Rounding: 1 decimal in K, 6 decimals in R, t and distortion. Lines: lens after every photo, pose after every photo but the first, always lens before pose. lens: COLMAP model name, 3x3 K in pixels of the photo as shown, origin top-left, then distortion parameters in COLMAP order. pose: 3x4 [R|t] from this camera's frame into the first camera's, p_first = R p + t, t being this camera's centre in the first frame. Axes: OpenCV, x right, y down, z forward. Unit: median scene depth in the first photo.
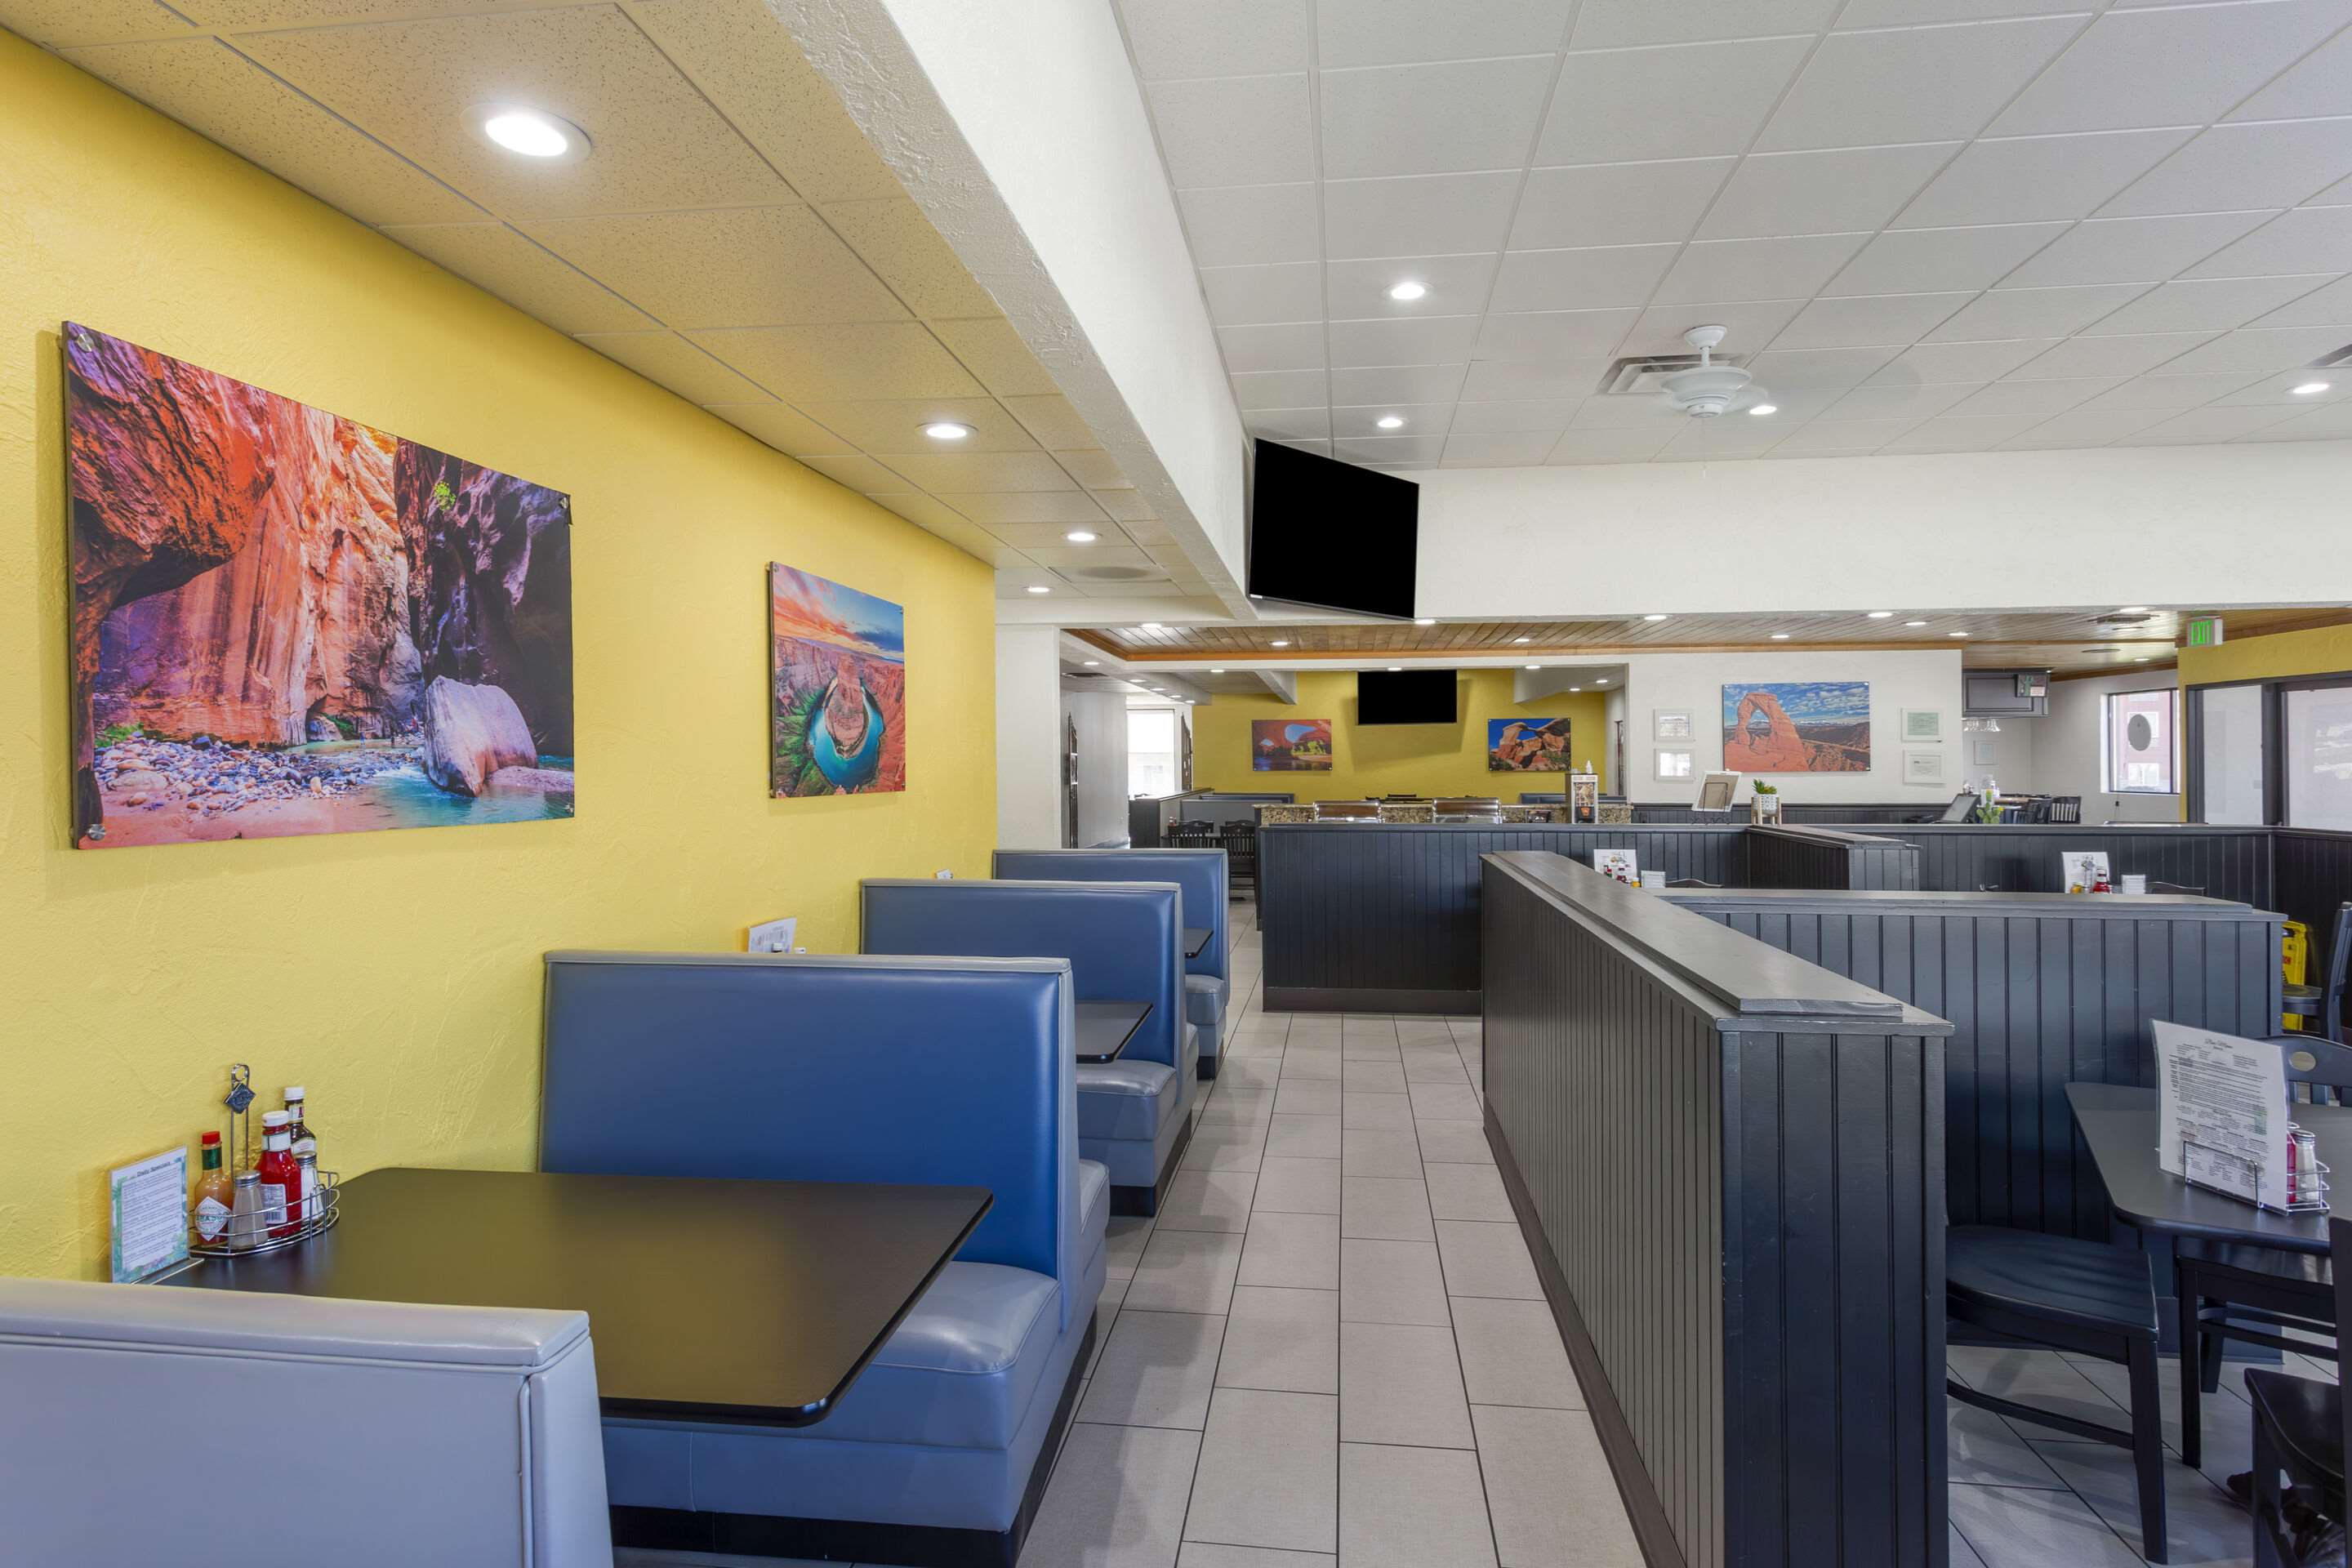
lens RADIAL K [[1300.1, 0, 1215.8], [0, 1300.1, 754.0], [0, 0, 1]] dist [-0.008845, 0.004602]
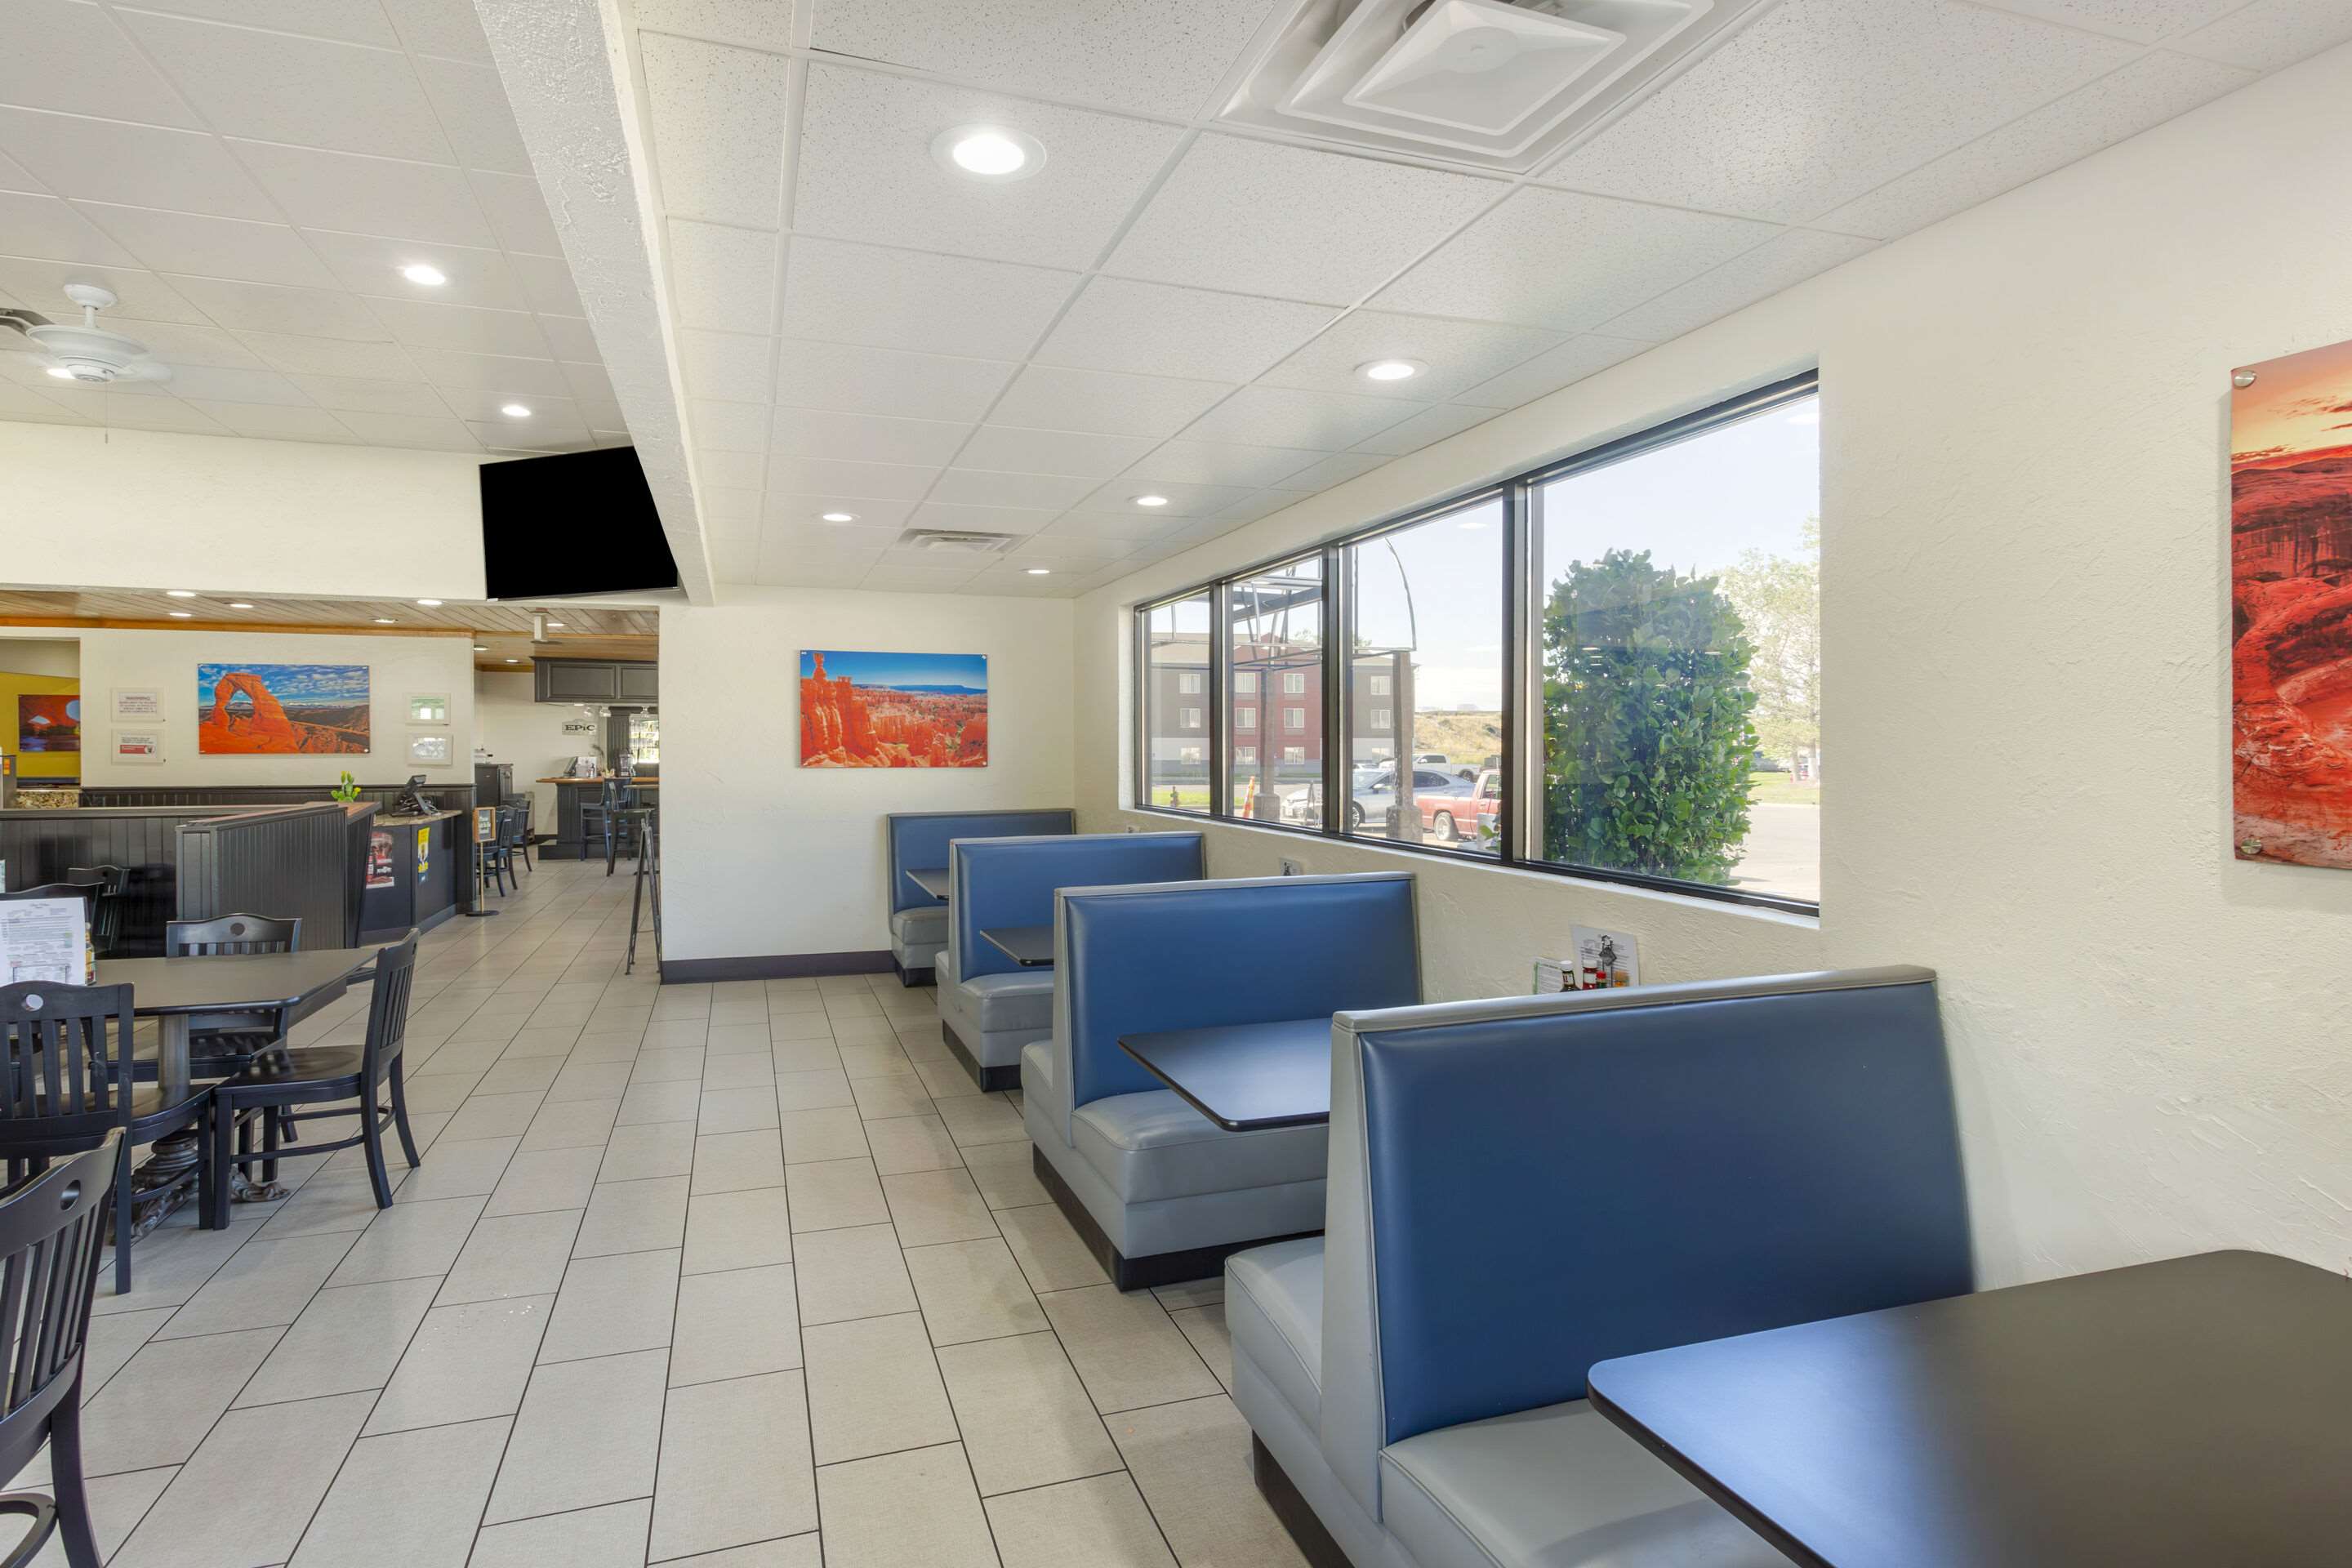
lens RADIAL K [[1150.8, 0, 1153.5], [0, 1150.8, 745.8], [0, 0, 1]] dist [-0.000807, -0.000377]
pose [[0.906620, 0.004099, 0.421928, 0.682160], [-0.007507, 0.999951, 0.006414, -0.002962], [-0.421881, -0.008982, 0.906607, -0.087074]]
